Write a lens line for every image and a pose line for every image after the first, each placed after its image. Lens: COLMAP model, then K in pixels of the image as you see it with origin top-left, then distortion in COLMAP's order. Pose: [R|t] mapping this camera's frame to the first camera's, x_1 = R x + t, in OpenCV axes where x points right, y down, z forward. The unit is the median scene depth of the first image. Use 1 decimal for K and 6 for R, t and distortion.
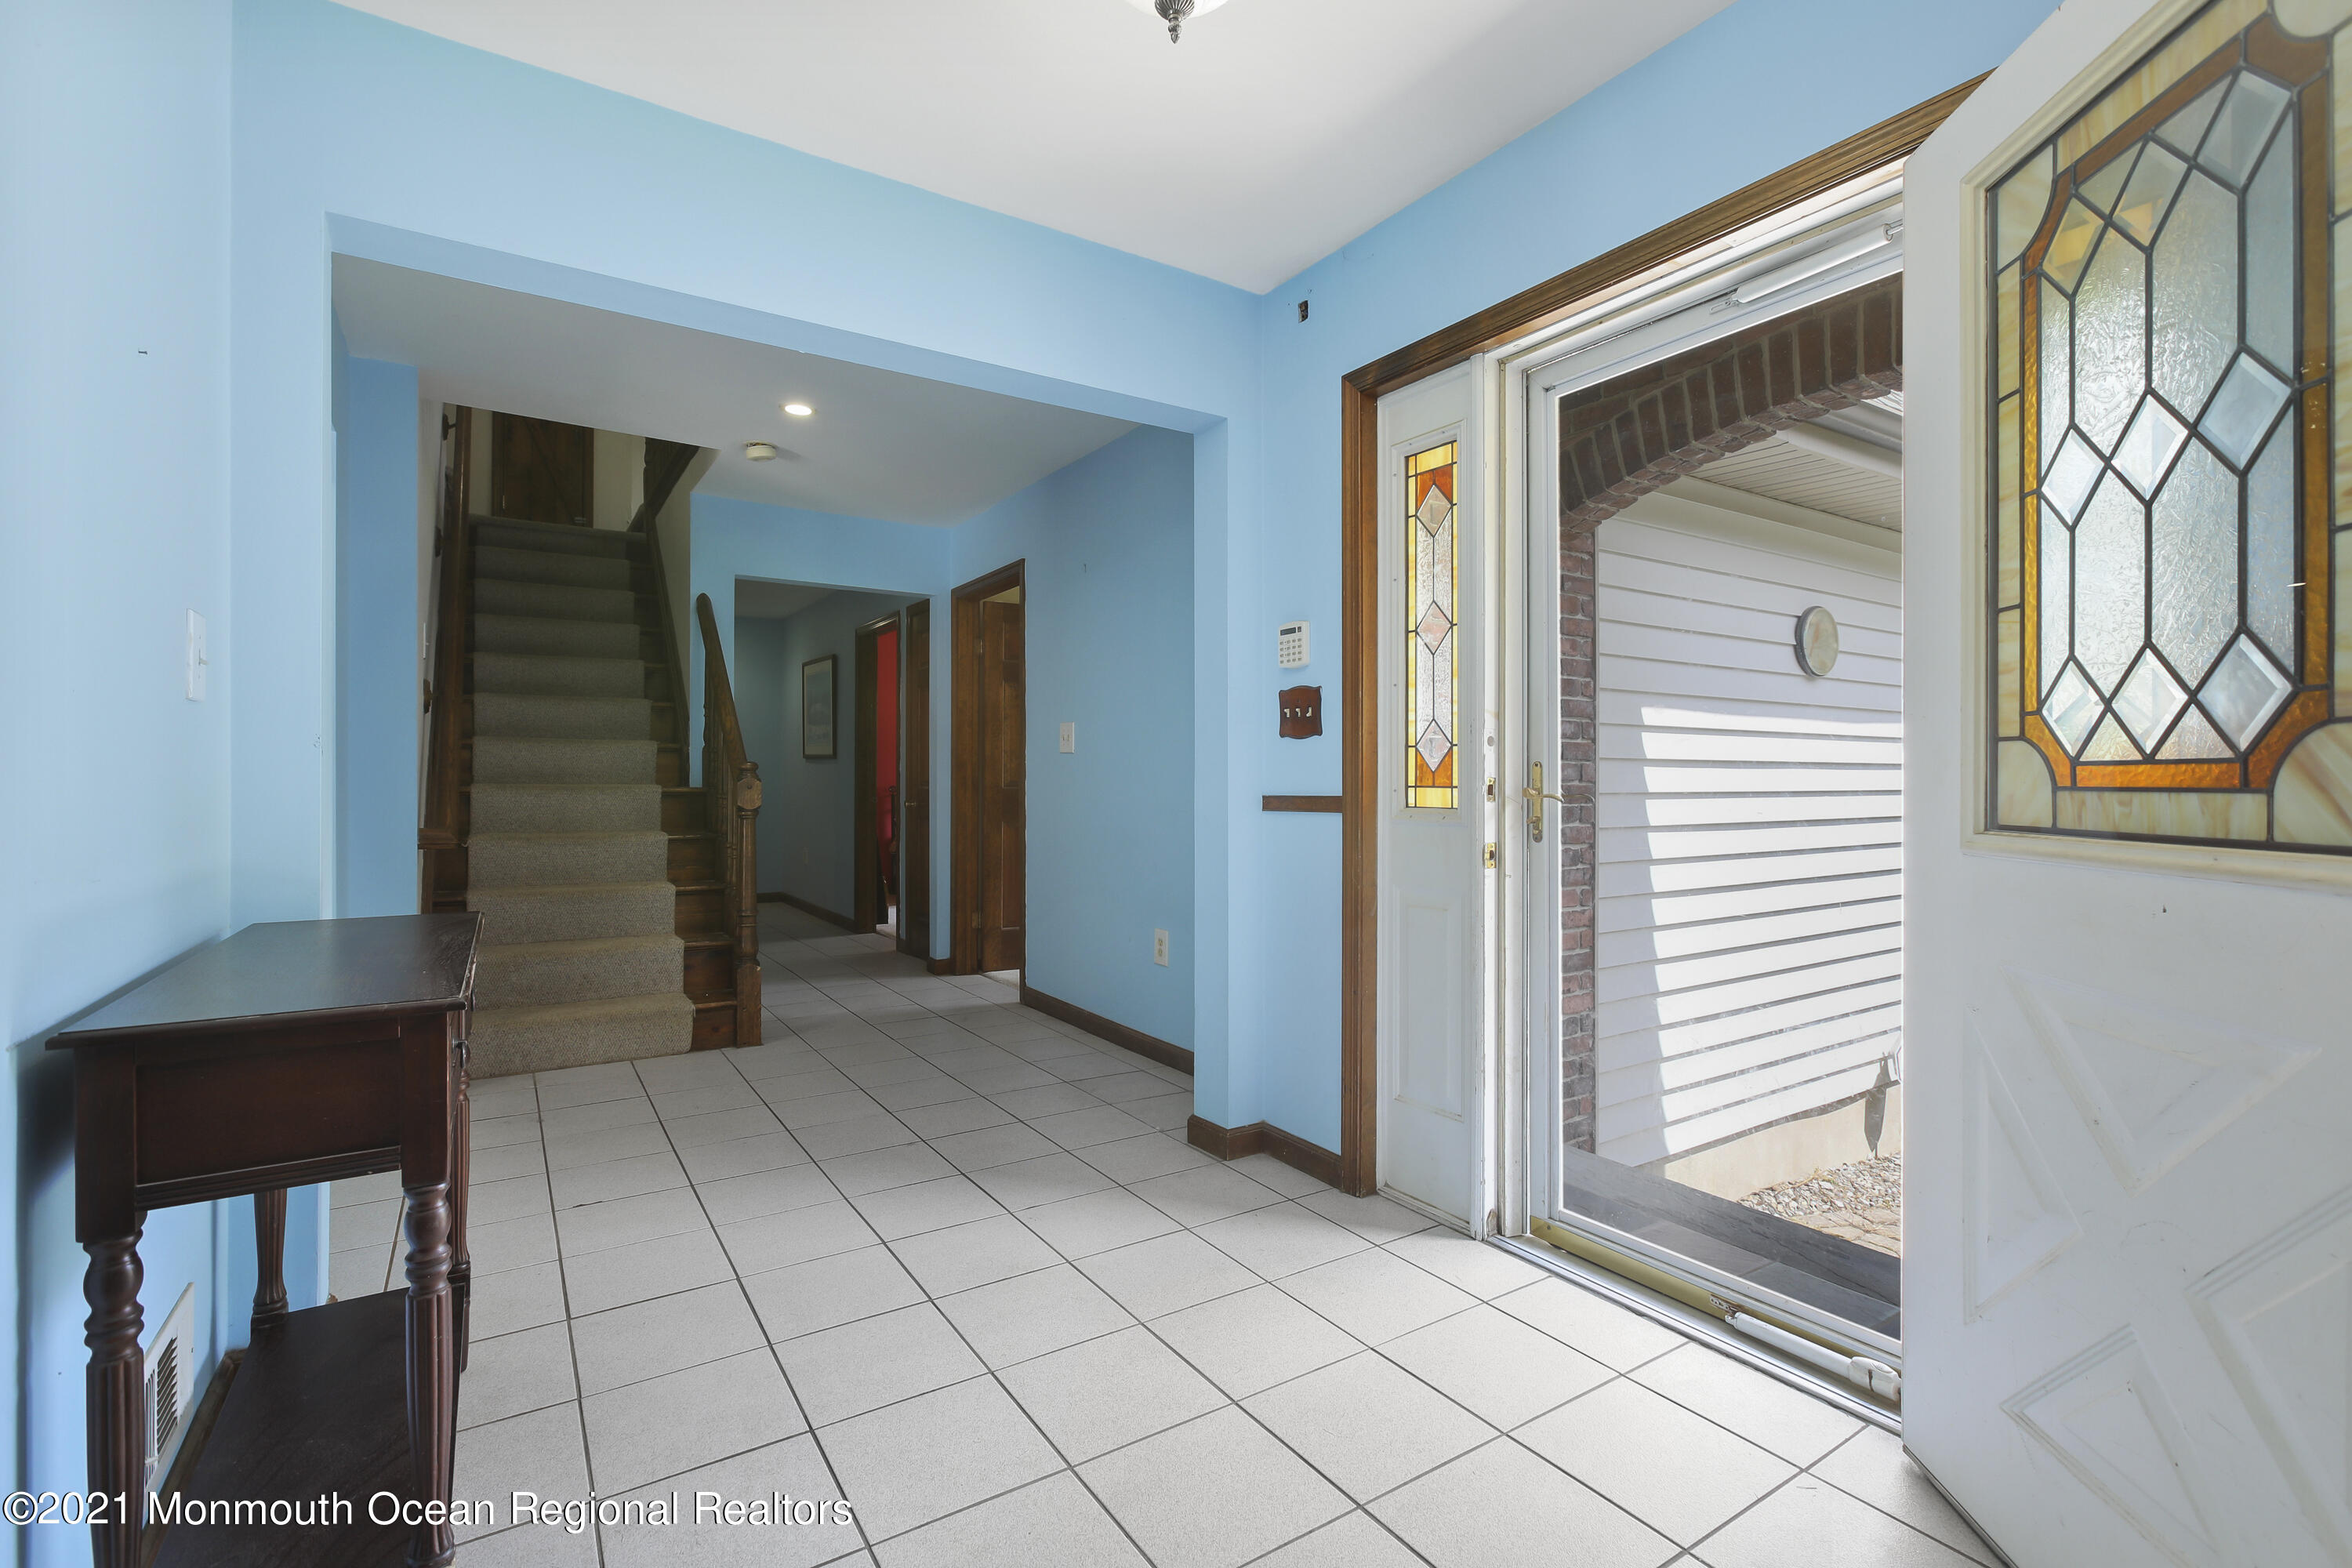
lens RADIAL K [[1059.7, 0, 1176.0], [0, 1059.7, 778.2], [0, 0, 1]] dist [-0.001778, 0.001630]
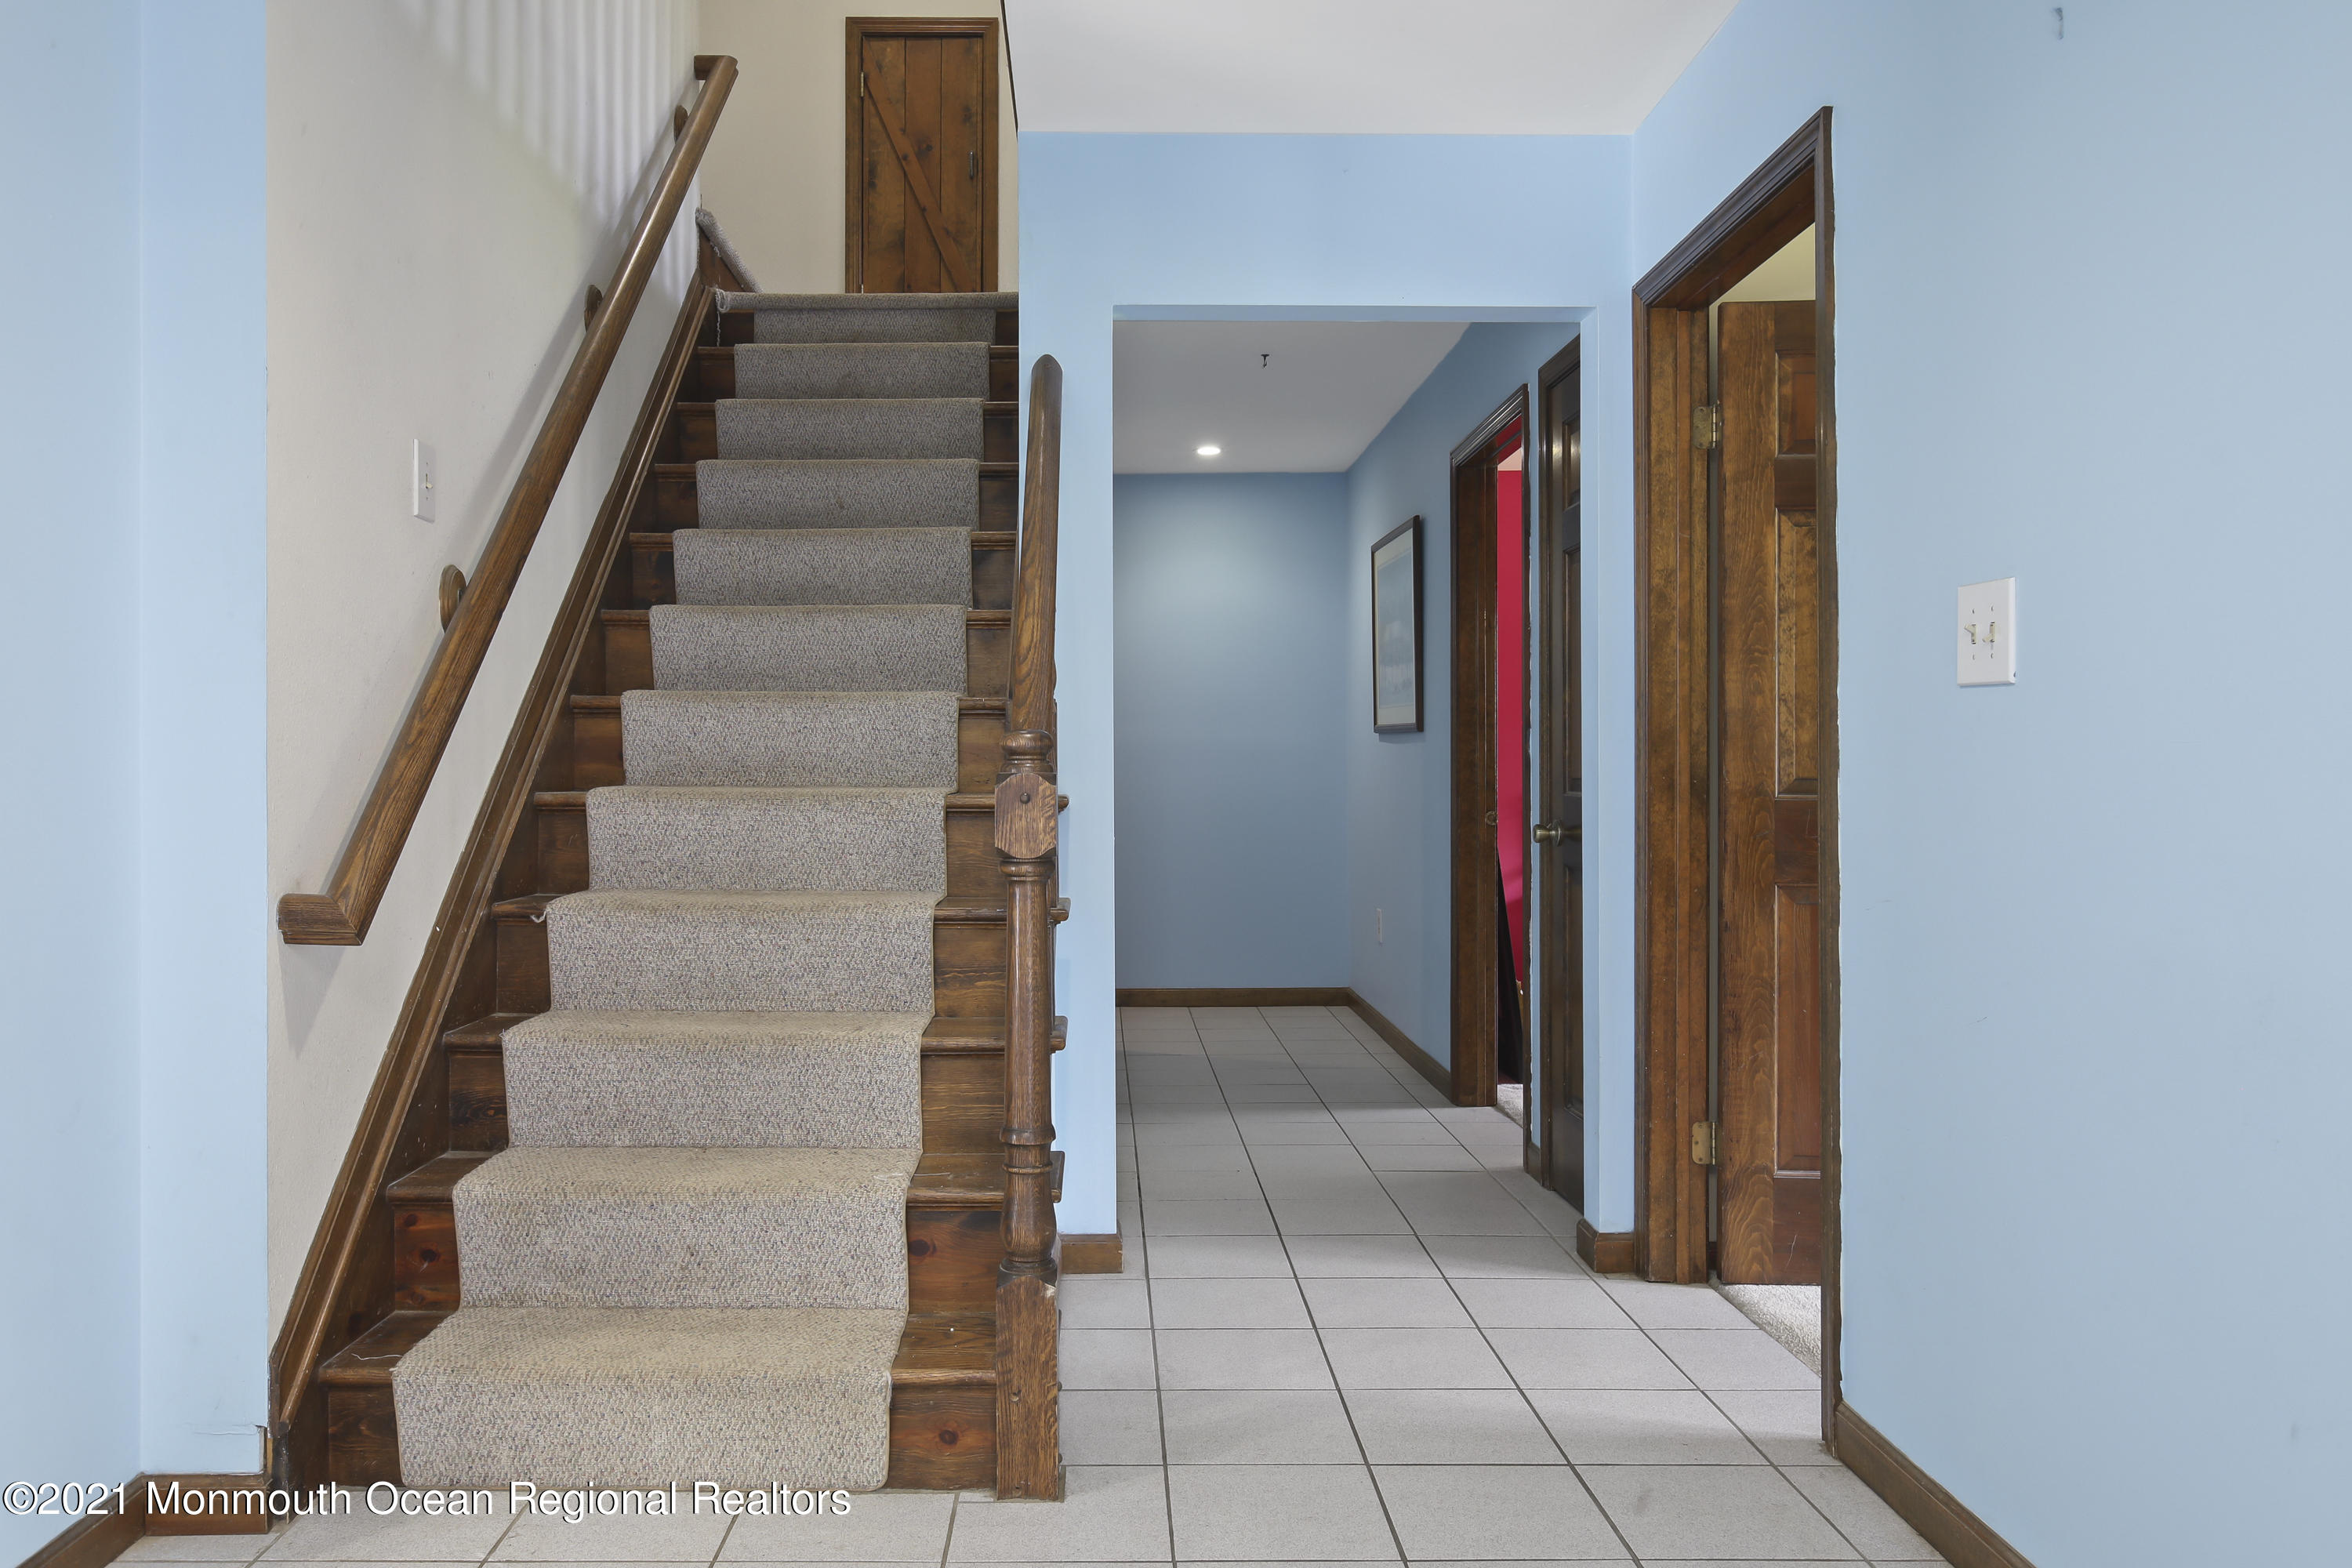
lens RADIAL K [[1493.7, 0, 1171.3], [0, 1493.7, 770.4], [0, 0, 1]] dist [-0.030790, -0.001395]
pose [[0.840808, -0.004593, -0.541314, -0.060160], [0.004505, 0.999989, -0.001486, -0.000143], [0.541314, -0.001189, 0.840819, 0.451800]]
